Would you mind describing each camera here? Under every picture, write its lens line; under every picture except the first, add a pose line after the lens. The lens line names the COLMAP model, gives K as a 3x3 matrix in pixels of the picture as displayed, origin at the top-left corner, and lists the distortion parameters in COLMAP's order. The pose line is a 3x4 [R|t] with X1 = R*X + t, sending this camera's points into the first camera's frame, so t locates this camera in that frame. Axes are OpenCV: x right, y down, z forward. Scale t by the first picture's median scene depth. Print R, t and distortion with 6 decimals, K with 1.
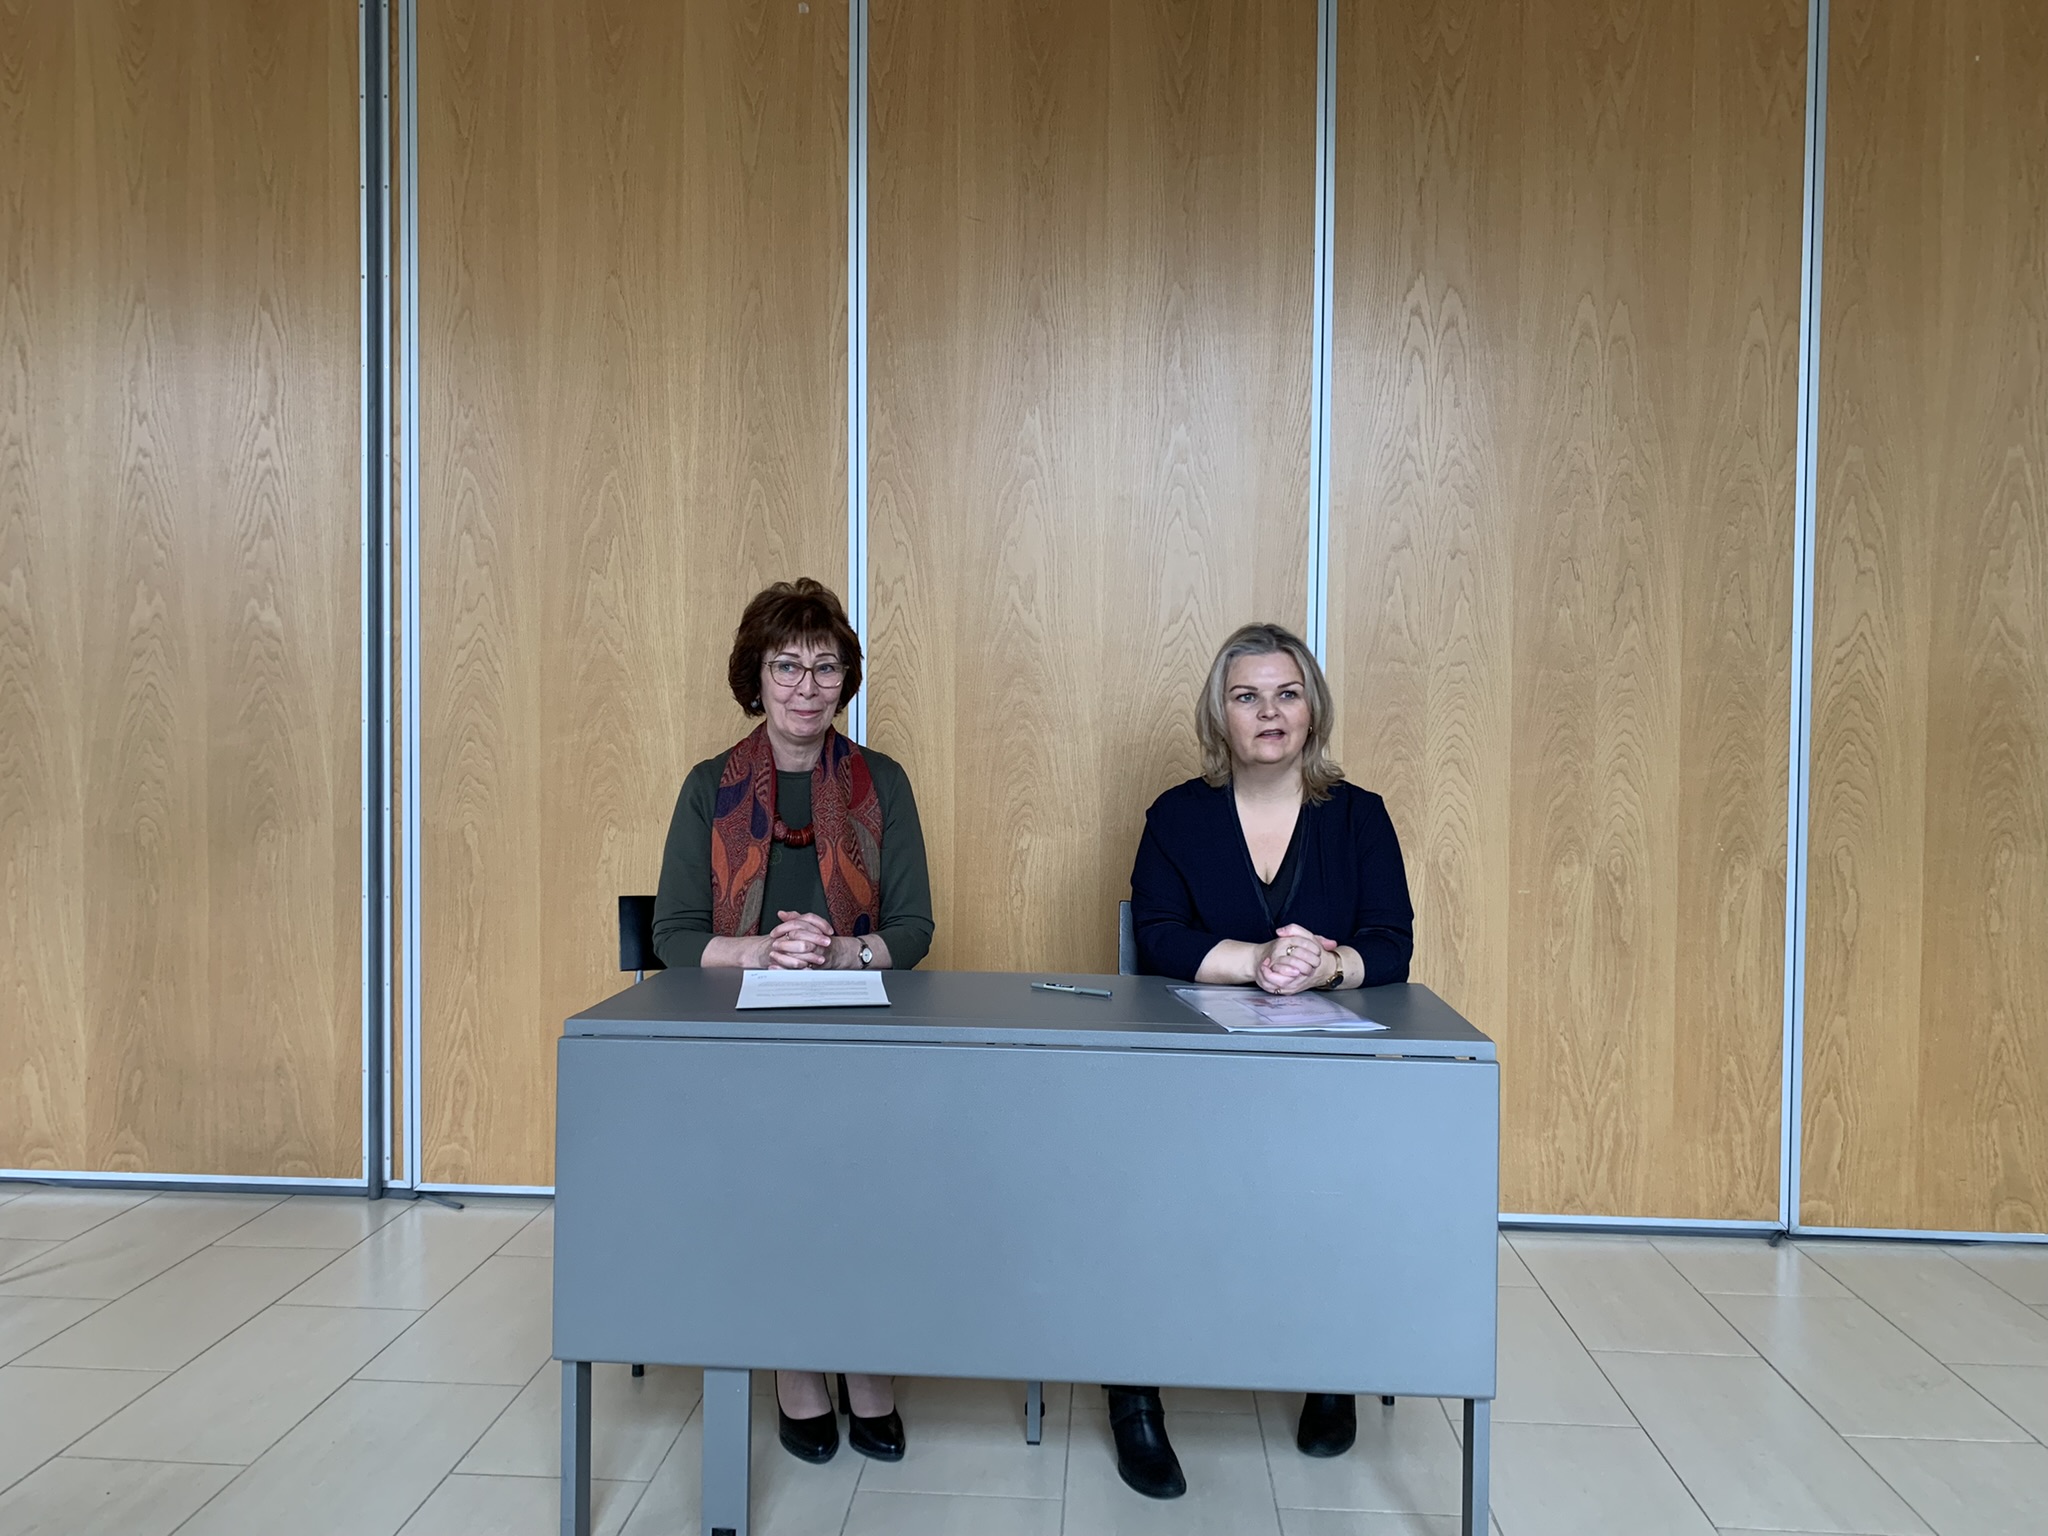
lens RADIAL K [[1519.7, 0, 1024.0], [0, 1519.7, 768.0], [0, 0, 1]] dist [0.057326, -0.053354]
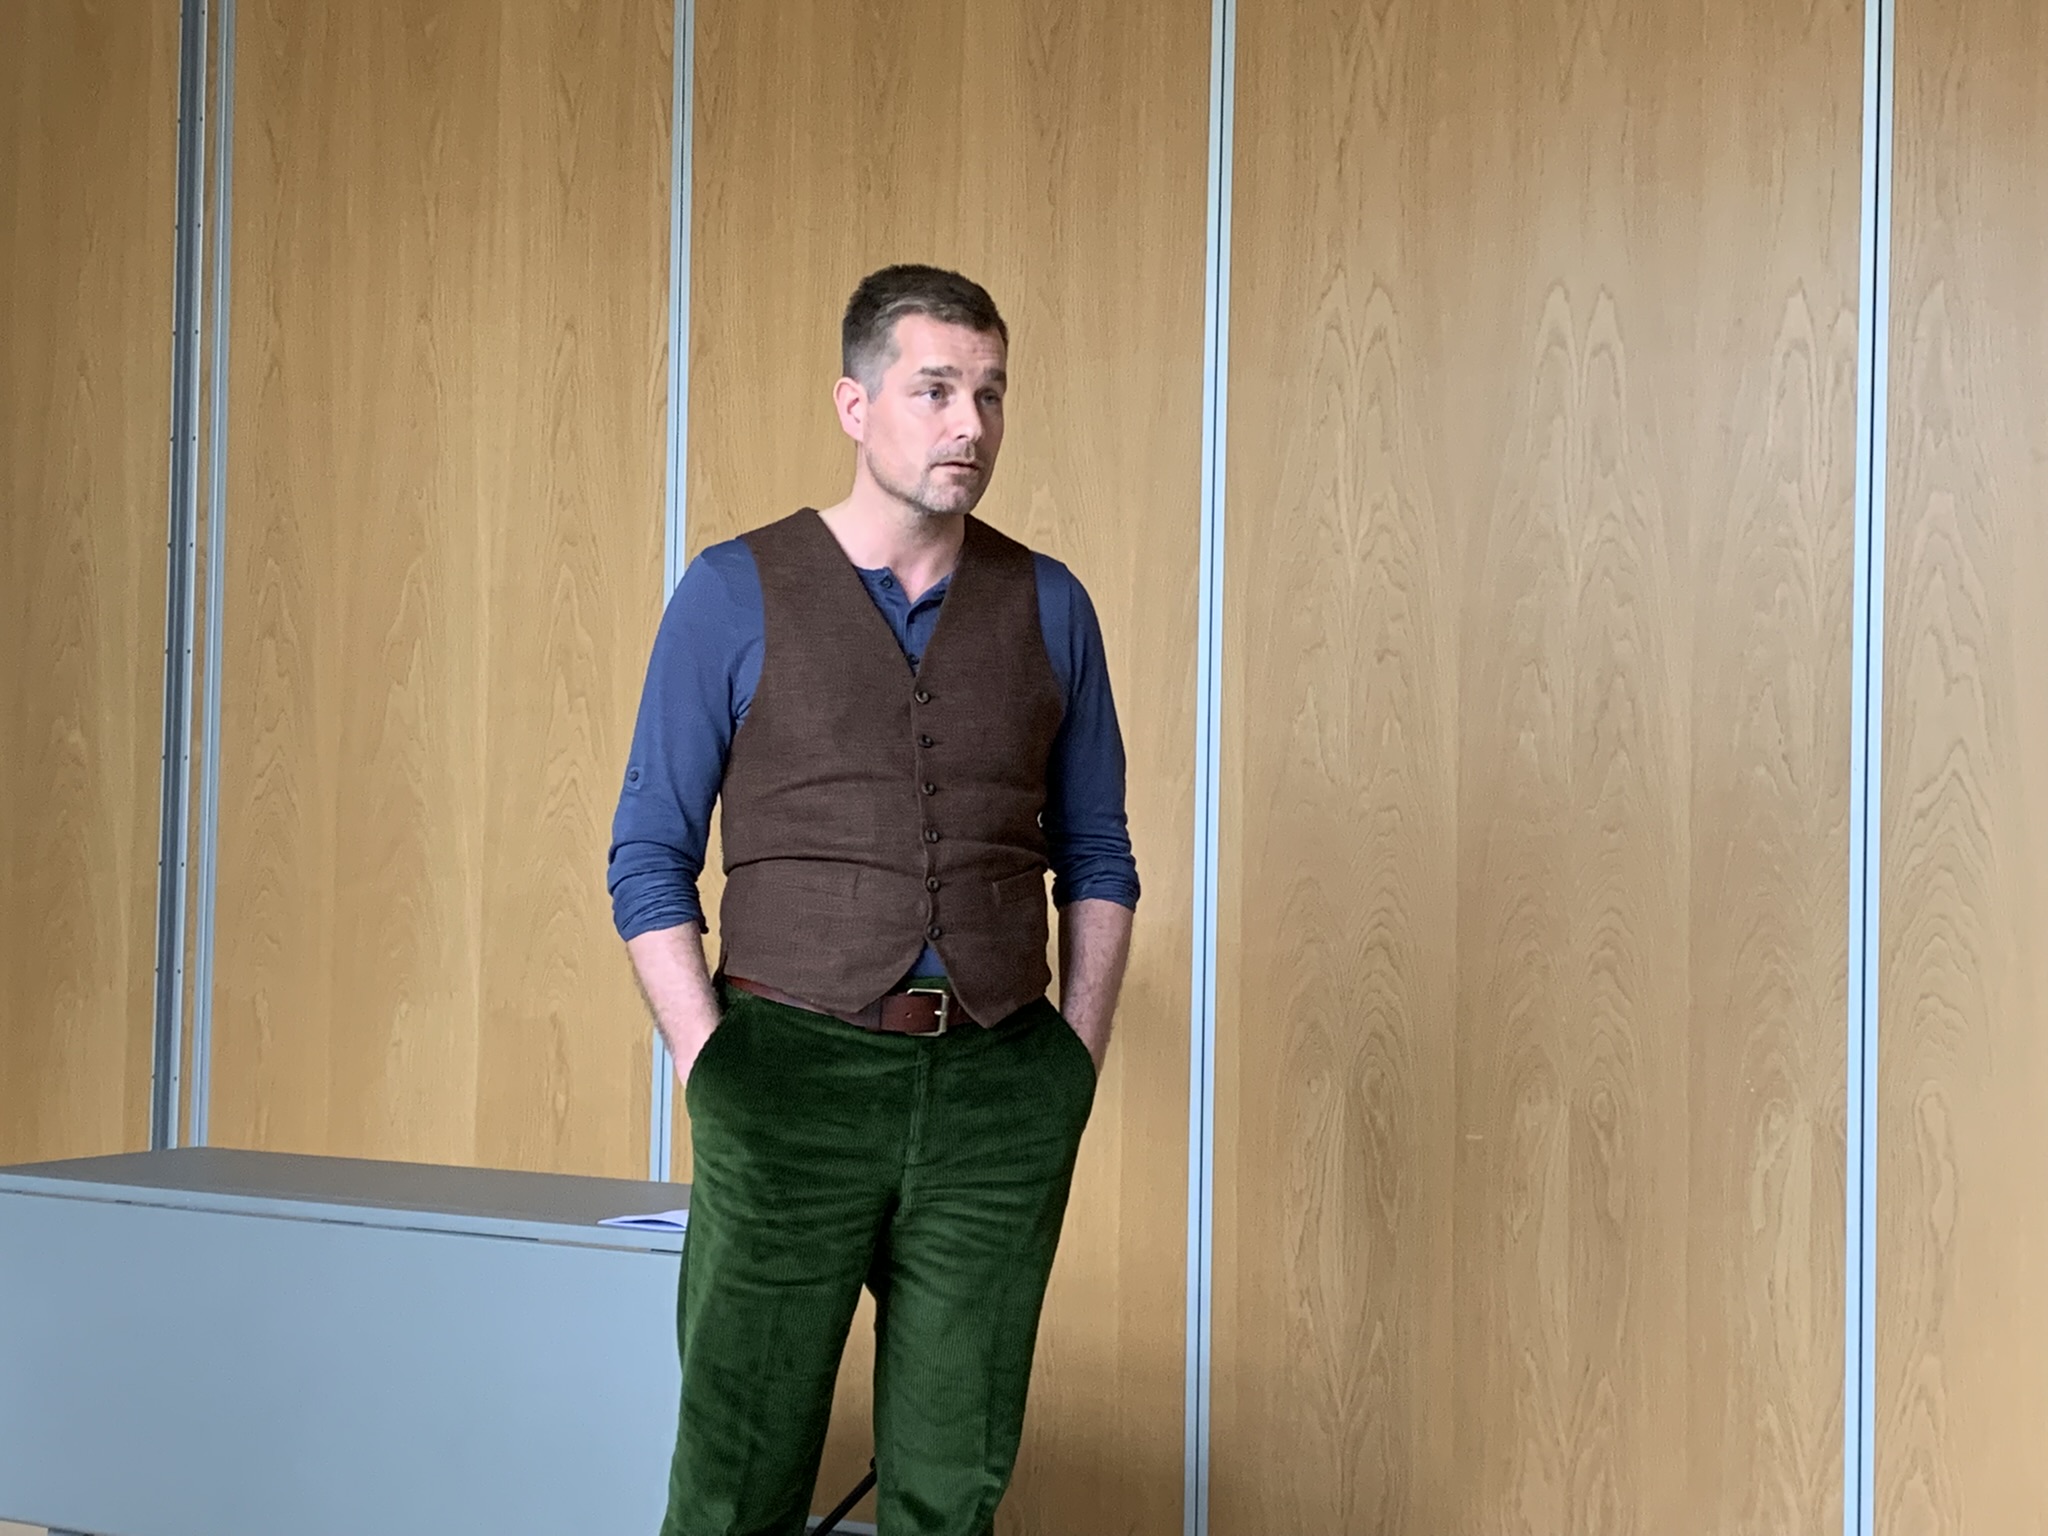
lens RADIAL K [[3170.6, 0, 1024.0], [0, 3170.6, 768.0], [0, 0, 1]] dist [0.365106, -0.947062]
pose [[0.981972, 0.023646, 0.187544, -0.147568], [-0.010714, 0.997513, -0.069671, 0.016867], [-0.188725, 0.066406, 0.979782, -0.390699]]
